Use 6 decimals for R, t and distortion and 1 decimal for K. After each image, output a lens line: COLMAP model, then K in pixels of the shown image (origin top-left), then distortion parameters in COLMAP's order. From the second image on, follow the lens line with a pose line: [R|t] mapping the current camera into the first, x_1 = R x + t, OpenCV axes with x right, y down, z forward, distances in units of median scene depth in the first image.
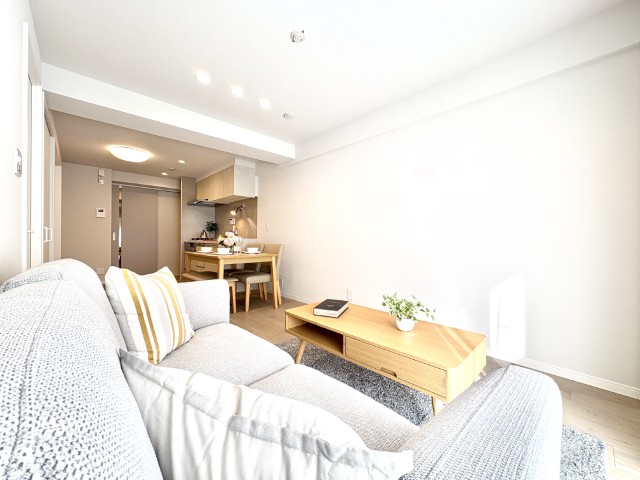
lens RADIAL K [[255.1, 0, 320.1], [0, 255.1, 240.3], [0, 0, 1]] dist [0.000774, -0.000540]
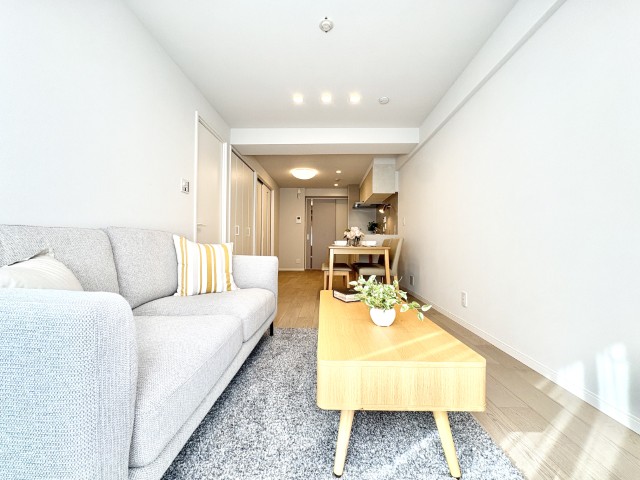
lens RADIAL K [[255.1, 0, 321.7], [0, 255.1, 238.0], [0, 0, 1]] dist [0.000774, -0.000540]
pose [[0.715417, -0.017512, -0.698478, 0.231764], [-0.003991, 0.999567, -0.029149, 0.036208], [0.698687, 0.023641, 0.715037, 0.100351]]
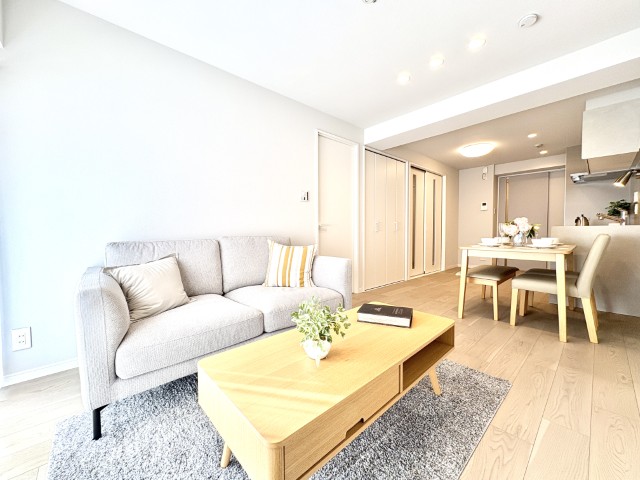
lens RADIAL K [[255.1, 0, 321.0], [0, 255.1, 242.0], [0, 0, 1]] dist [0.000774, -0.000540]
pose [[-0.006006, 0.039961, -0.999183, 0.315776], [0.000071, 0.999201, 0.039961, 0.006738], [0.999982, 0.000169, -0.006004, 0.317750]]
